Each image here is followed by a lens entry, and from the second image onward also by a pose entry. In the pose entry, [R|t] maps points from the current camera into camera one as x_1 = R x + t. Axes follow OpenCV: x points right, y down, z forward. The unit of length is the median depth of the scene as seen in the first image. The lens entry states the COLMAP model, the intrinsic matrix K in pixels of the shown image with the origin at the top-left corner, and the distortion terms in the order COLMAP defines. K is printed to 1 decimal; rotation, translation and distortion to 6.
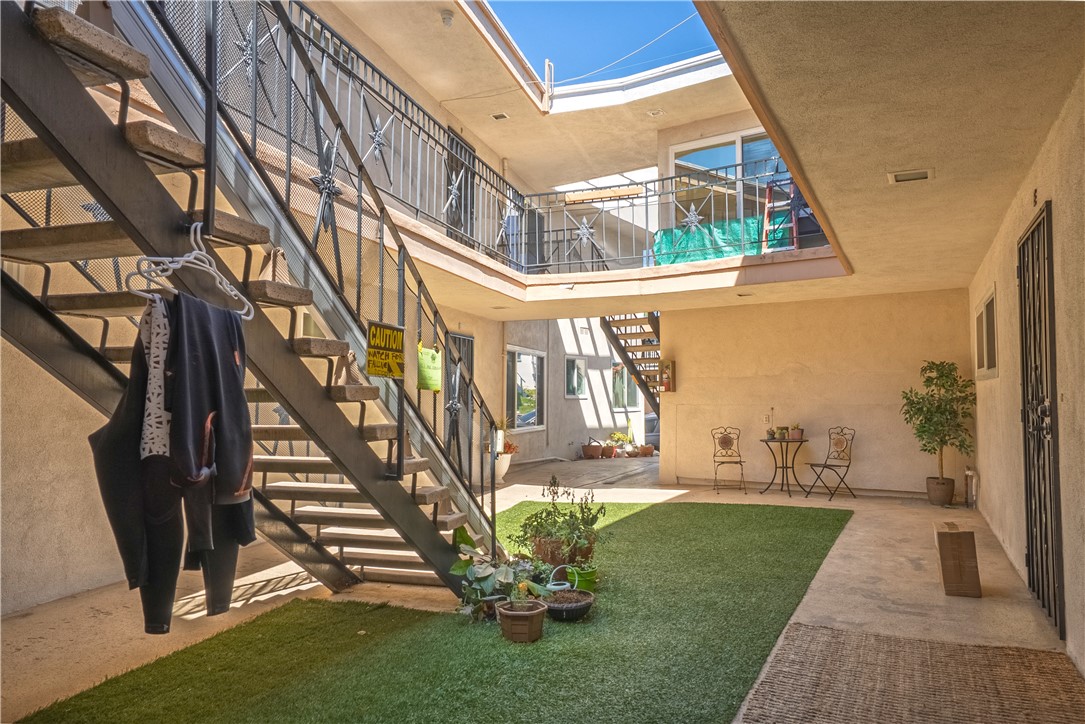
lens RADIAL K [[735.7, 0, 542.5], [0, 735.7, 362.0], [0, 0, 1]] dist [-0.006910, 0.032181]
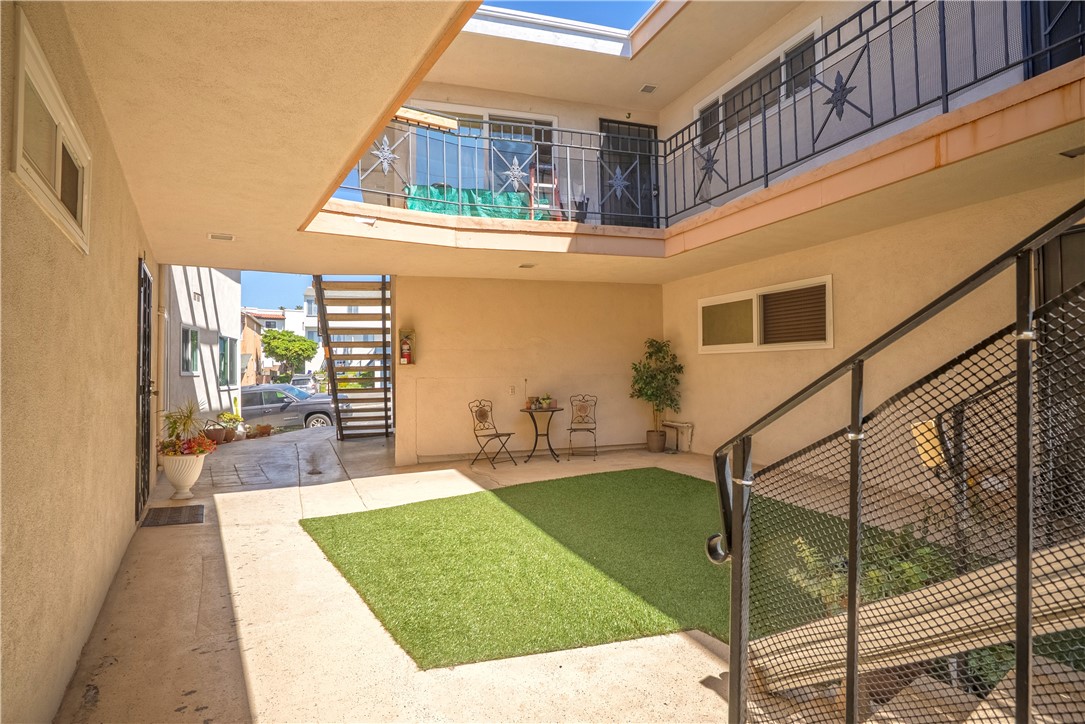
lens RADIAL K [[529.9, 0, 542.5], [0, 529.9, 362.0], [0, 0, 1]] dist [-0.050740, 0.000030]
pose [[0.638084, 0.010062, 0.769901, -0.297215], [-0.025537, 0.999641, 0.008100, 0.036434], [-0.769543, -0.024829, 0.638112, 0.590399]]
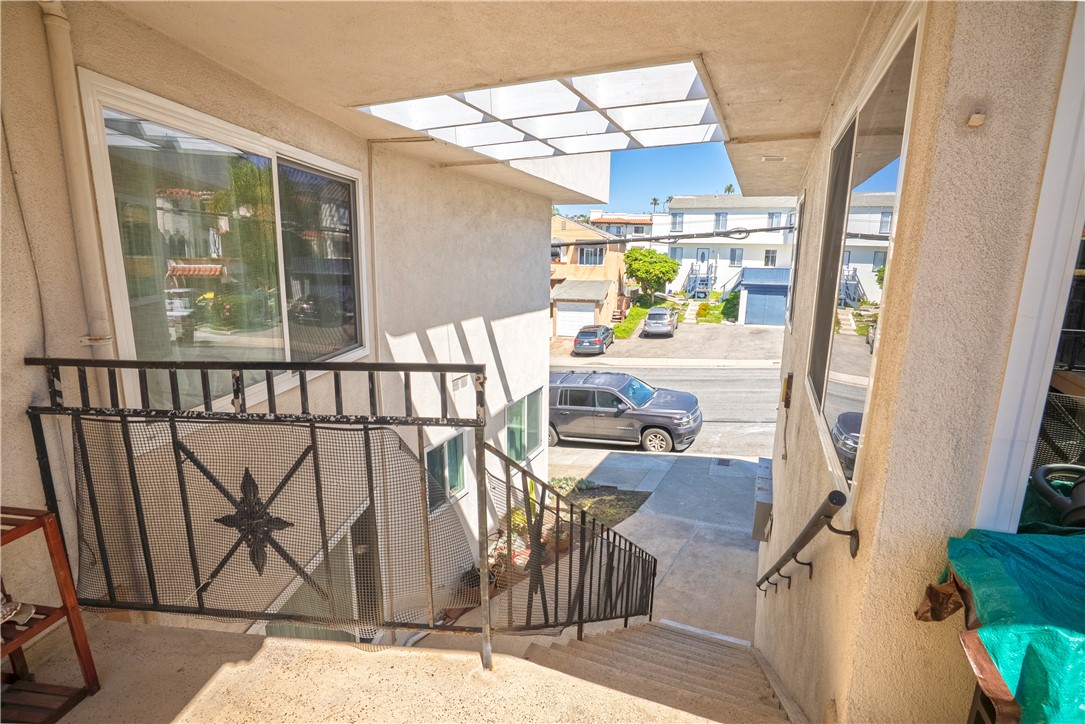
lens RADIAL K [[510.0, 0, 542.5], [0, 510.0, 362.0], [0, 0, 1]] dist [-0.055326, 0.025772]
pose [[0.979530, -0.032726, 0.198622, 0.079383], [-0.019035, 0.967217, 0.253237, -0.306241], [-0.200398, -0.251834, 0.946795, 1.220261]]
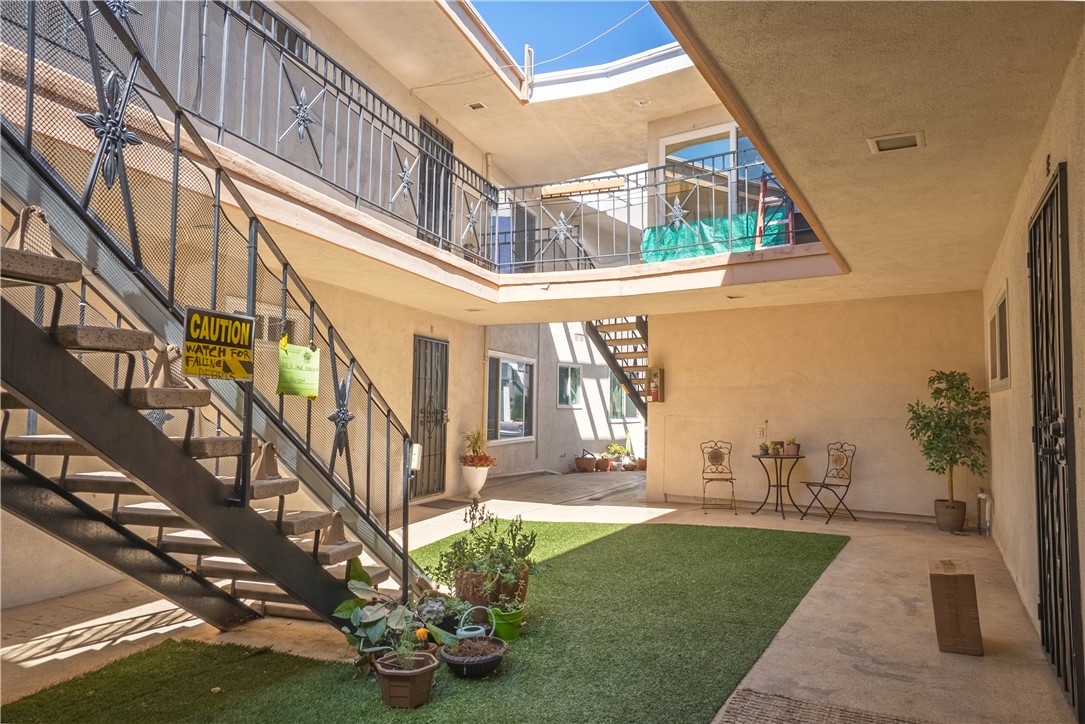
lens RADIAL K [[735.7, 0, 542.5], [0, 735.7, 362.0], [0, 0, 1]] dist [-0.006910, 0.032181]
pose [[0.999598, 0.008490, -0.027052, 0.068217], [-0.008833, 0.999882, -0.012602, 0.004039], [0.026941, 0.012836, 0.999555, 0.088703]]
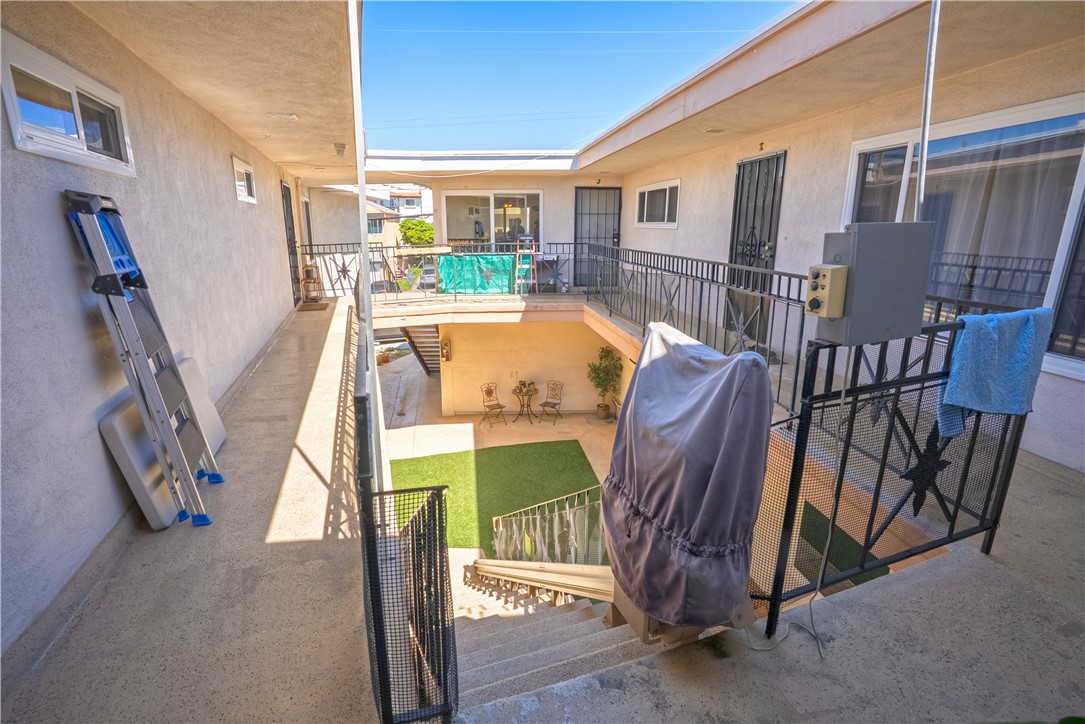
lens RADIAL K [[510.0, 0, 542.5], [0, 510.0, 362.0], [0, 0, 1]] dist [-0.055326, 0.025772]
pose [[0.810033, -0.151266, 0.566537, -0.353767], [-0.030477, 0.953988, 0.298293, -0.364810], [-0.585591, -0.258893, 0.768152, 0.083949]]
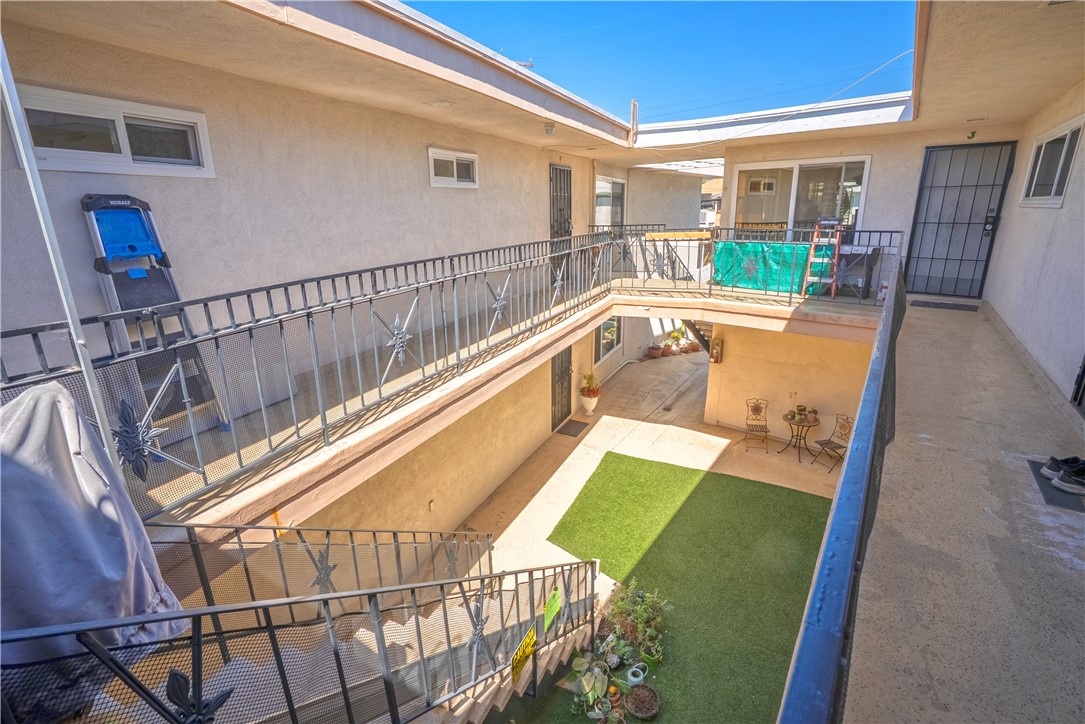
lens RADIAL K [[510.0, 0, 542.5], [0, 510.0, 362.0], [0, 0, 1]] dist [-0.055326, 0.025772]
pose [[0.990473, 0.022362, -0.135877, -0.022916], [0.025012, 0.941098, 0.337208, -0.364136], [0.135415, -0.337394, 0.931573, 0.124803]]
